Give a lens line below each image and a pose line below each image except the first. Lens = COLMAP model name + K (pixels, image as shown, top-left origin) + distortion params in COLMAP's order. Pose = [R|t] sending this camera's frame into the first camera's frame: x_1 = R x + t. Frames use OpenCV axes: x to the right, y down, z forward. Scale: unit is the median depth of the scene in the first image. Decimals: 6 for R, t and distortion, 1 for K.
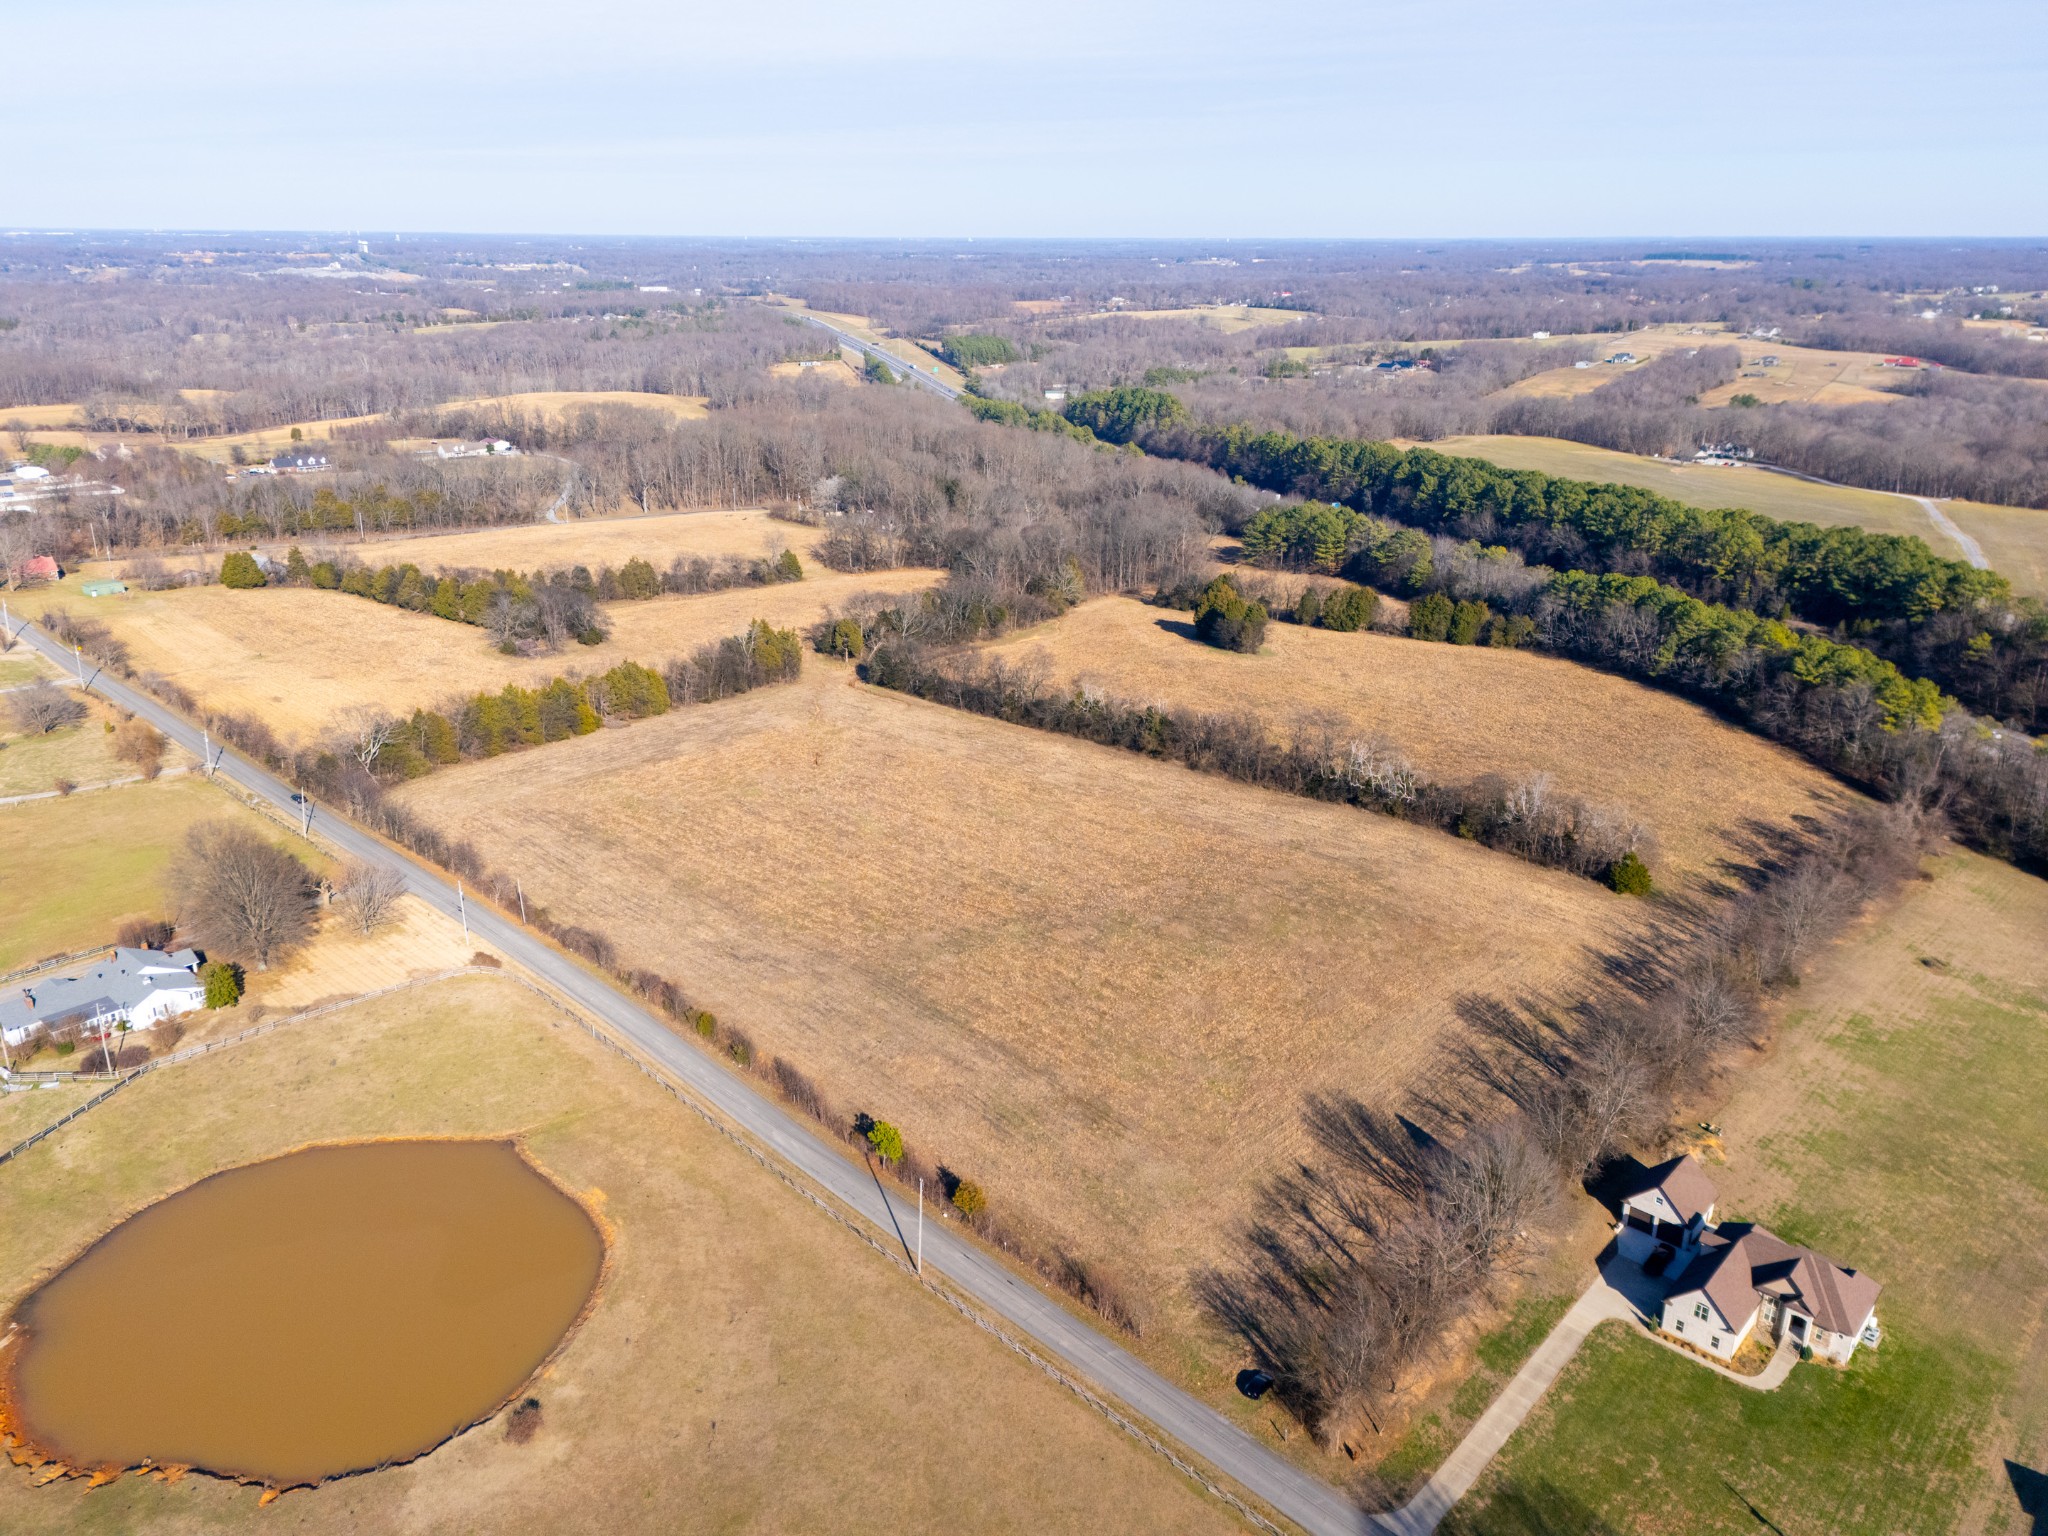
lens RADIAL K [[1495.9, 0, 1019.6], [0, 1495.9, 765.1], [0, 0, 1]] dist [0.081757, -0.077709]
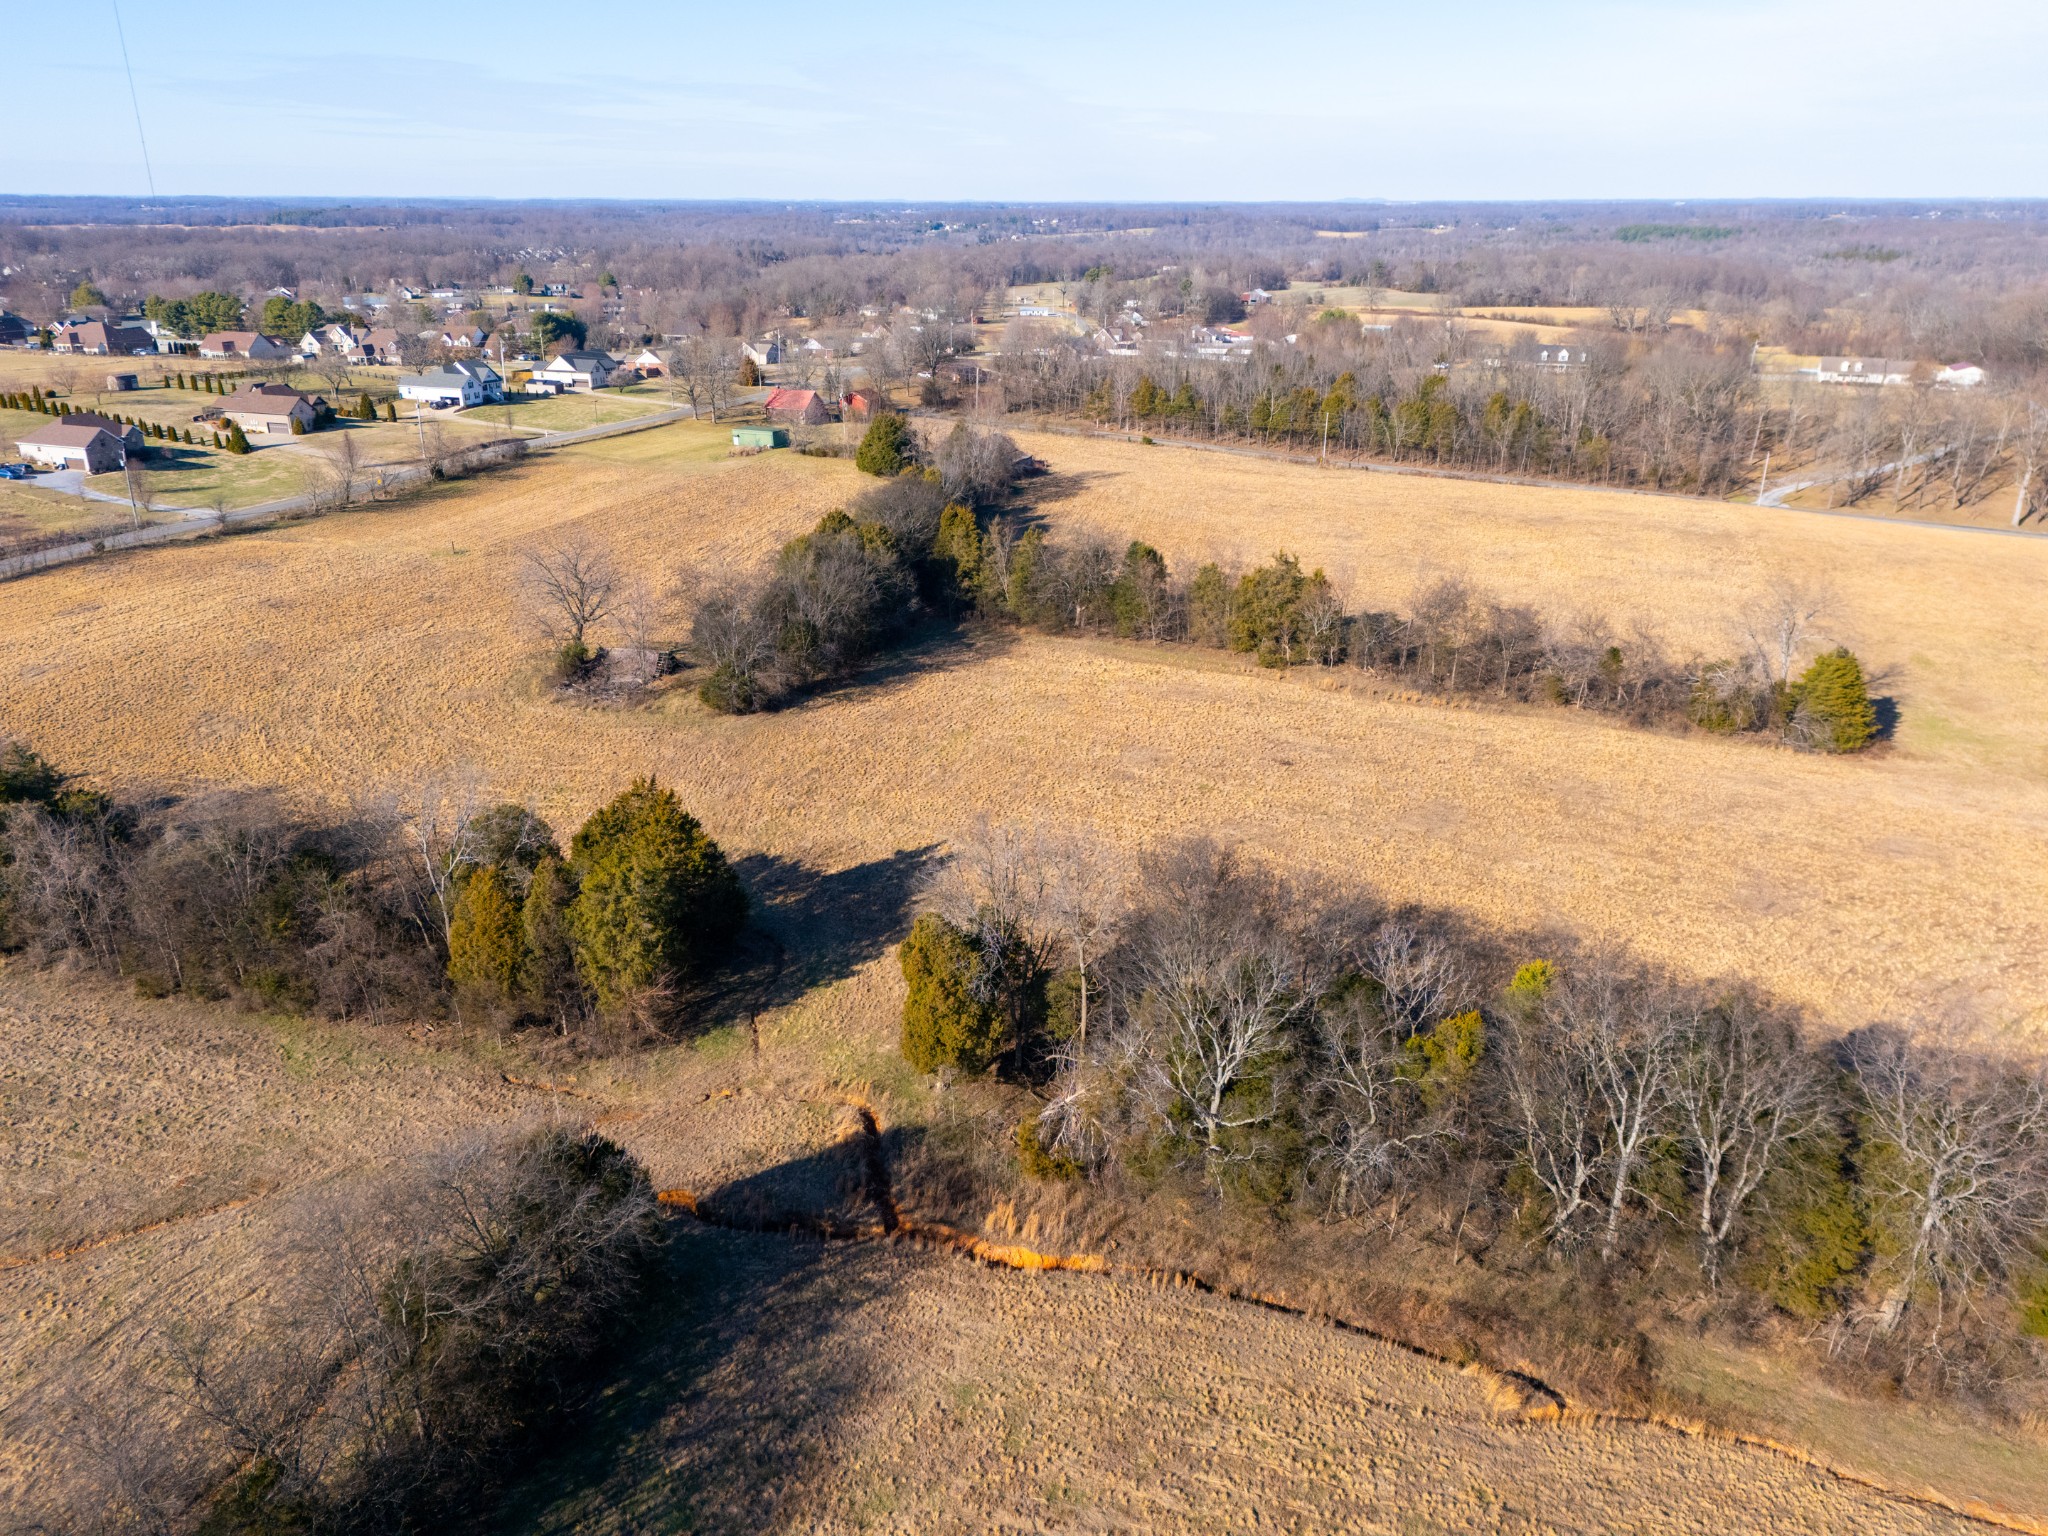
lens RADIAL K [[1495.9, 0, 1022.4], [0, 1495.9, 772.1], [0, 0, 1]] dist [0.081757, -0.077709]
pose [[0.389177, 0.322946, -0.862698, 0.045051], [-0.307037, 0.928453, 0.209052, -0.099731], [0.868487, 0.183522, 0.460489, 0.531554]]
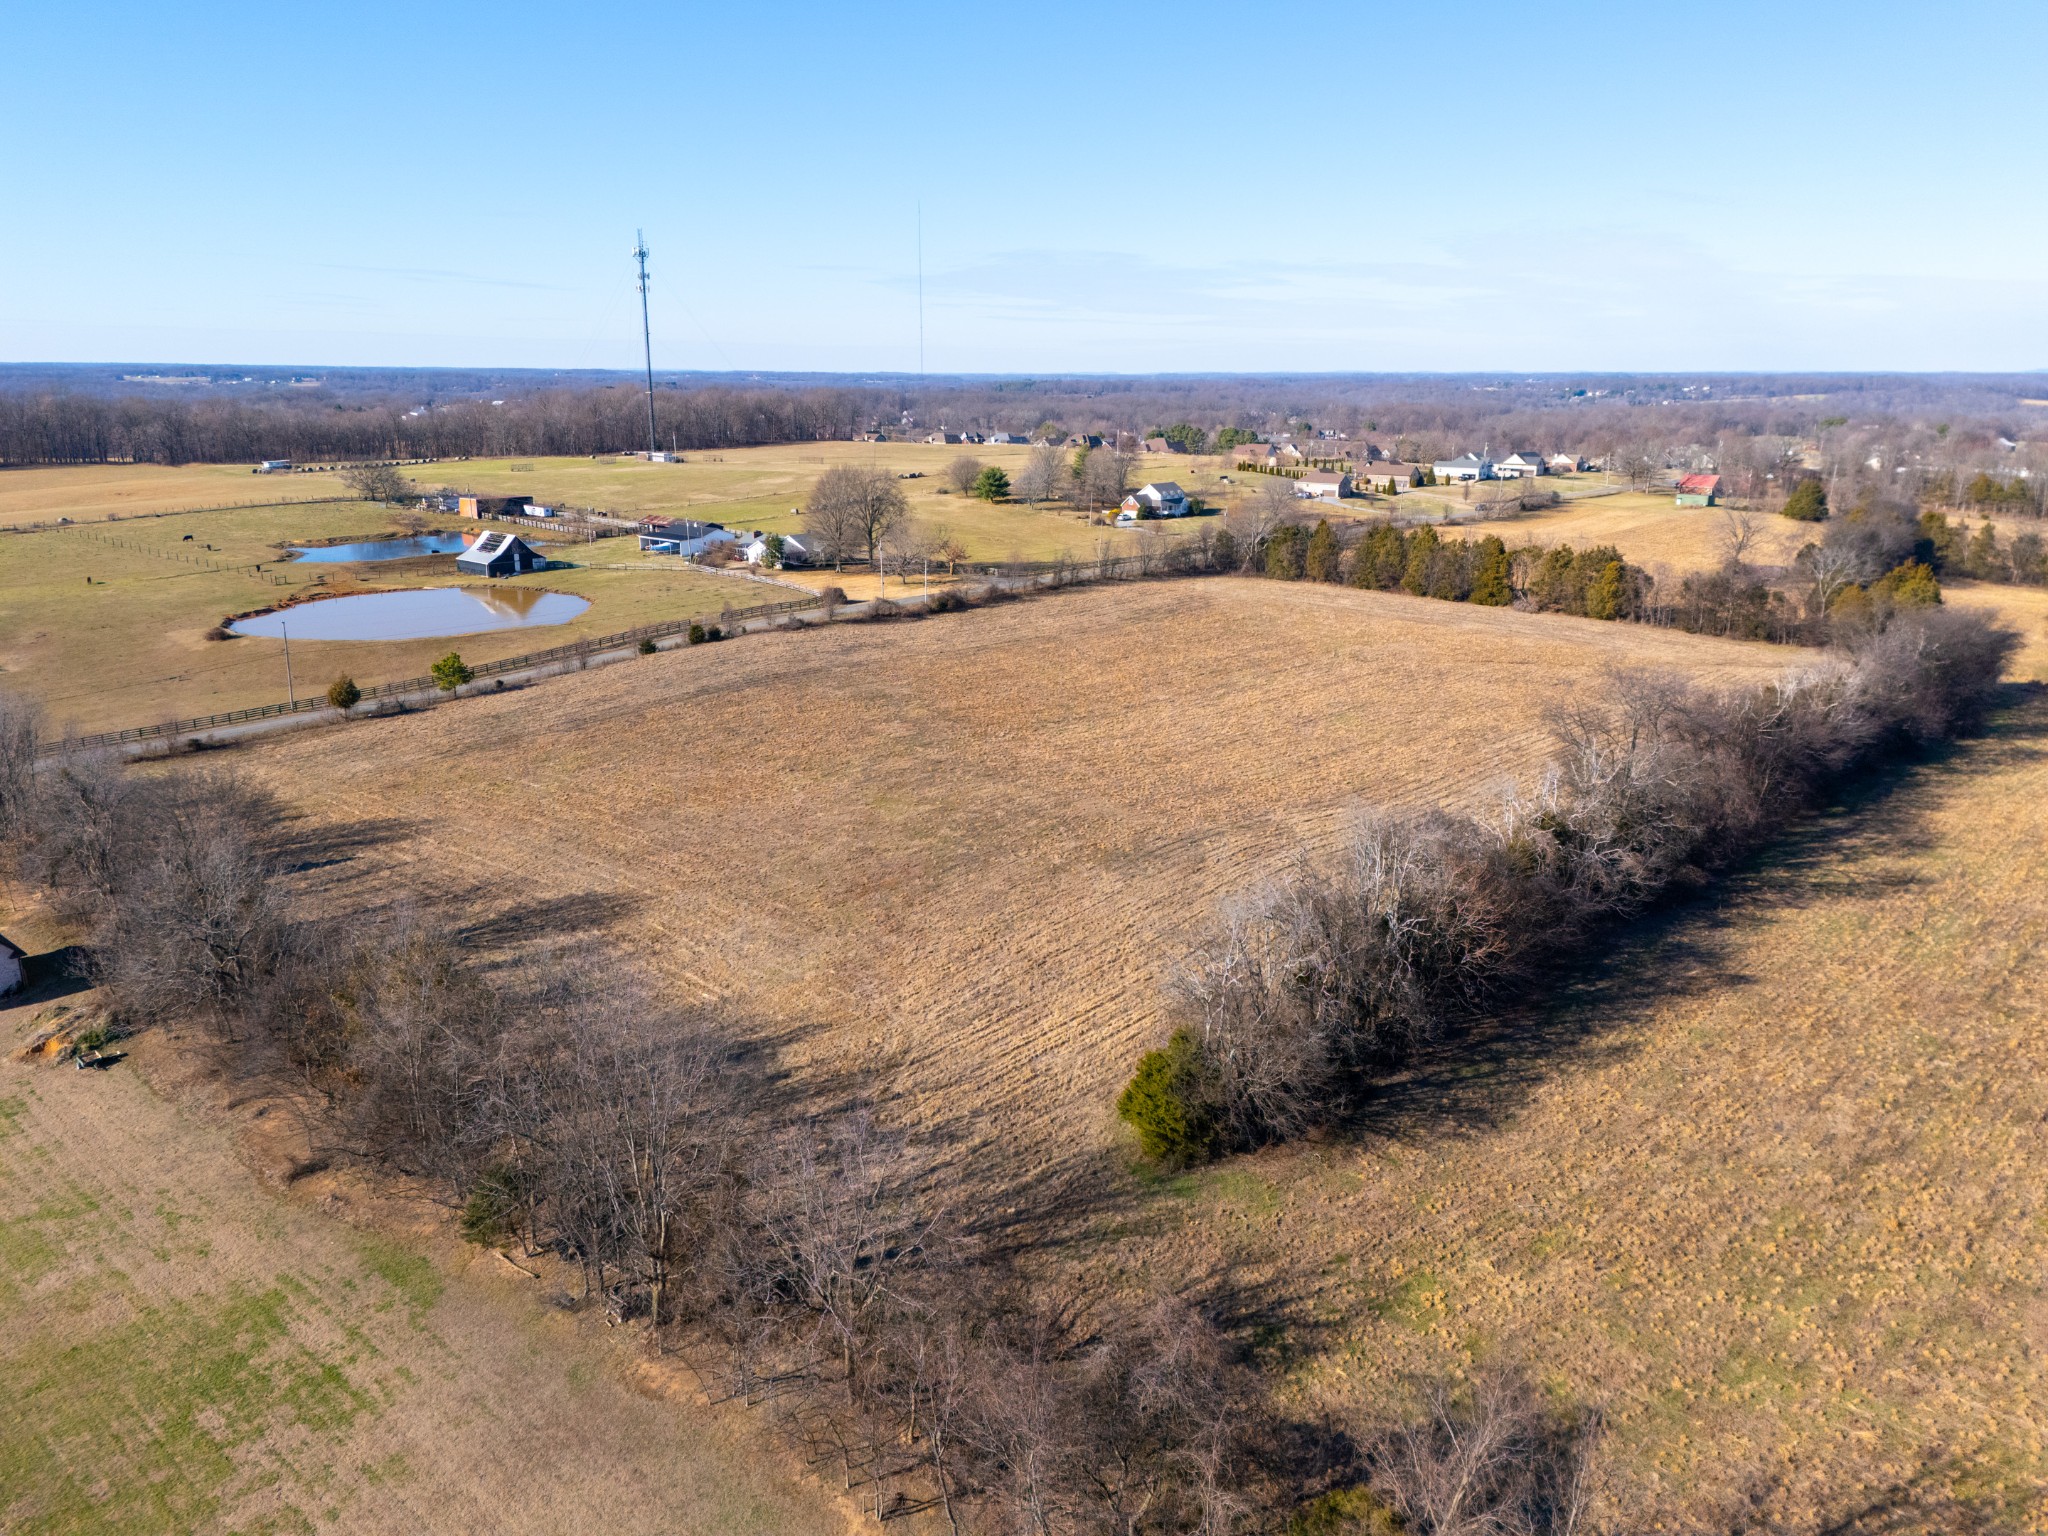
lens RADIAL K [[1495.9, 0, 1022.9], [0, 1495.9, 769.3], [0, 0, 1]] dist [0.081757, -0.077709]
pose [[0.026913, 0.251764, -0.967414, 0.265148], [-0.338020, 0.913051, 0.228212, -0.021195], [0.940754, 0.320864, 0.109674, 0.341317]]
